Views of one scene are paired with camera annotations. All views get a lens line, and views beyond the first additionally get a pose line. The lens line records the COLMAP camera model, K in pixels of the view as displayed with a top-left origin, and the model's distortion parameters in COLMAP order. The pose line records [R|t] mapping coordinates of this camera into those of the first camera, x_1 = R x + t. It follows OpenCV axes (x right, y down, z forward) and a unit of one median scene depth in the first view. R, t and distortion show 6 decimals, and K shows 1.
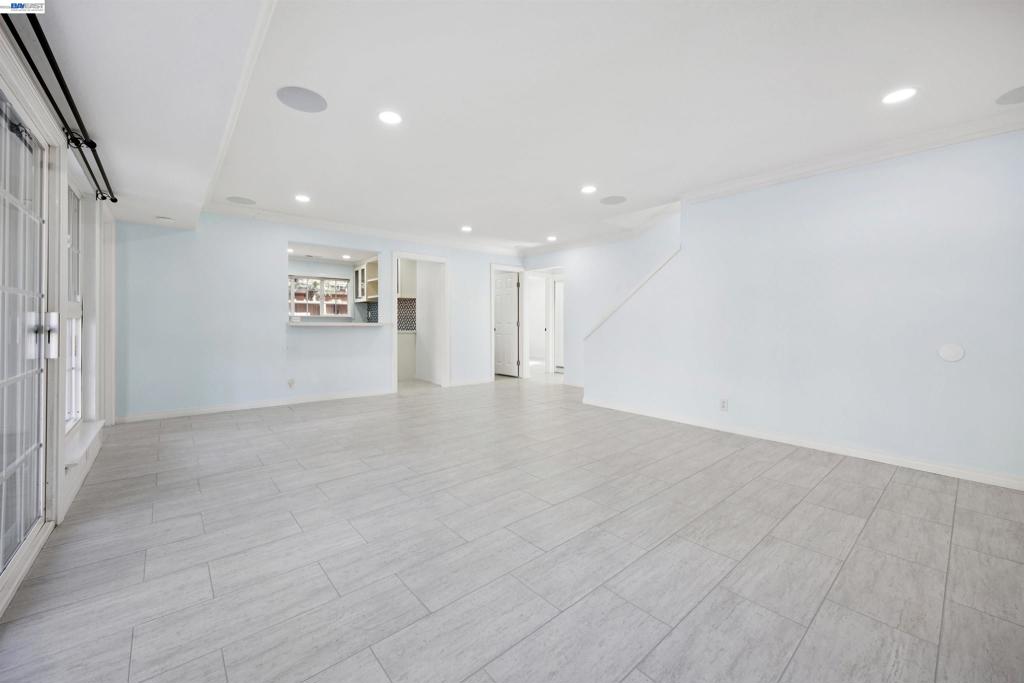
lens RADIAL K [[405.0, 0, 502.5], [0, 405.0, 325.7], [0, 0, 1]] dist [-0.000246, 0.000436]
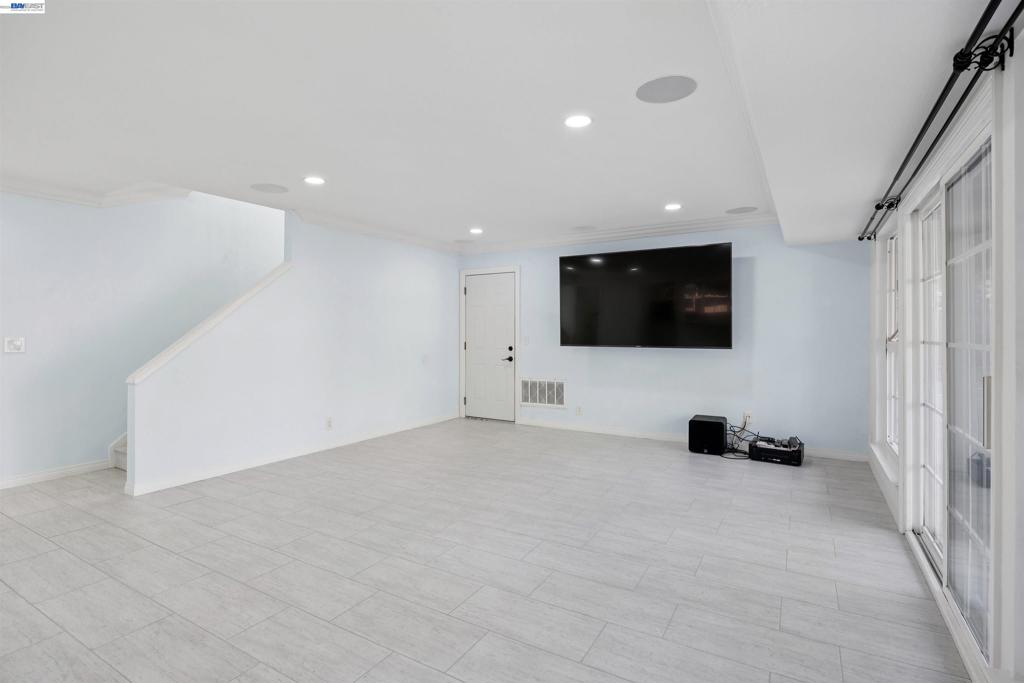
lens RADIAL K [[490.8, 0, 506.4], [0, 490.8, 331.8], [0, 0, 1]] dist [-0.006818, 0.000510]
pose [[-0.326339, -0.006740, 0.945229, -1.302275], [0.007098, 0.999929, 0.009581, -0.087335], [-0.945226, 0.009836, -0.326268, 1.609222]]
